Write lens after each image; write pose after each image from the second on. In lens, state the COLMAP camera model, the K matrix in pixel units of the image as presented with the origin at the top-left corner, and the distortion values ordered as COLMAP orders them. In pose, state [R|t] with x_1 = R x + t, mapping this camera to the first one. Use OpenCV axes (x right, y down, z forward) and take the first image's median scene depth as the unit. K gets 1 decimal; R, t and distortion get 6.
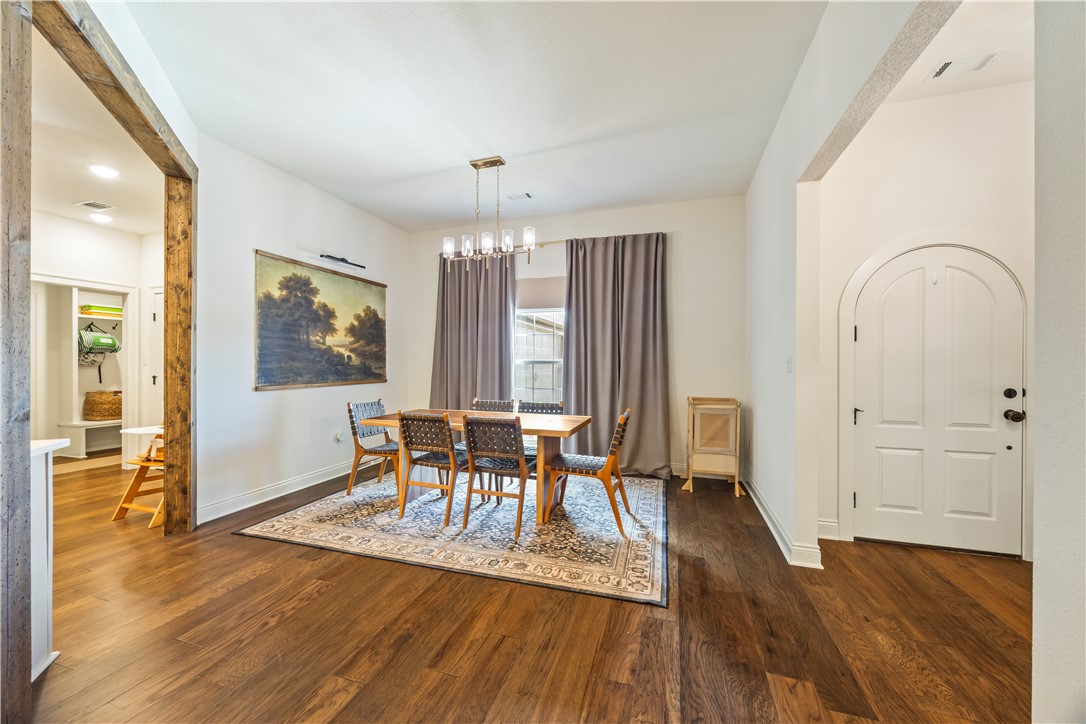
lens RADIAL K [[412.3, 0, 537.1], [0, 412.3, 368.6], [0, 0, 1]] dist [-0.002138, -0.000591]
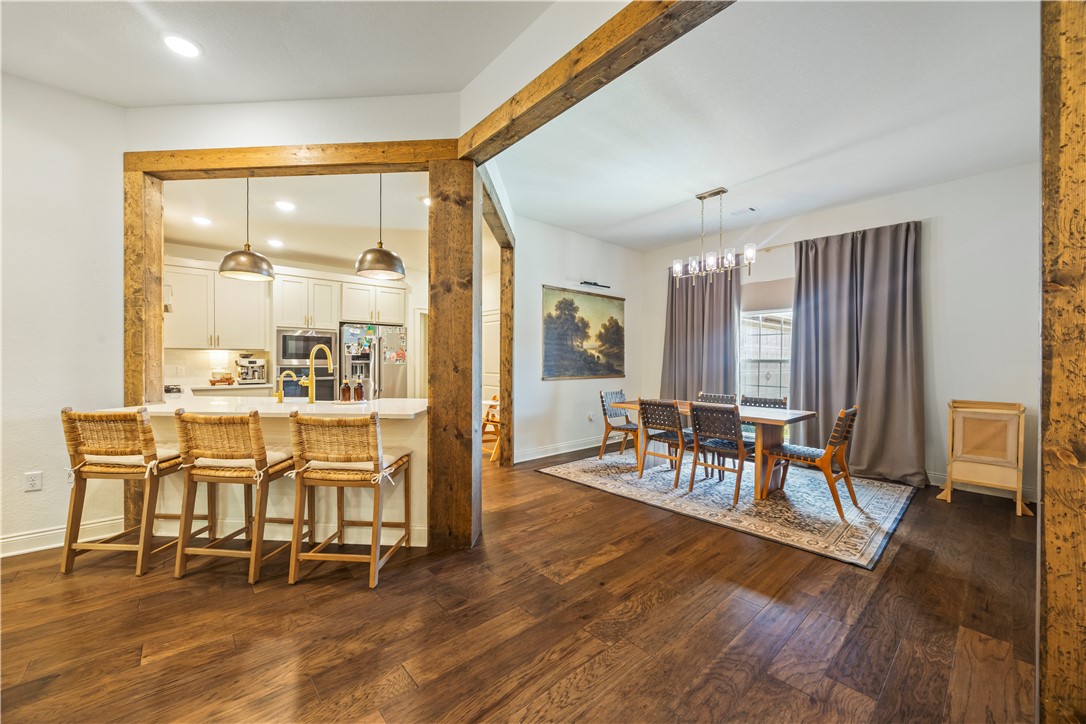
lens RADIAL K [[412.3, 0, 538.4], [0, 412.3, 361.7], [0, 0, 1]] dist [-0.002138, -0.000591]
pose [[0.863255, 0.000739, -0.504768, 0.053484], [-0.008164, 0.999889, -0.012499, 0.005828], [0.504703, 0.014911, 0.863165, -0.299557]]
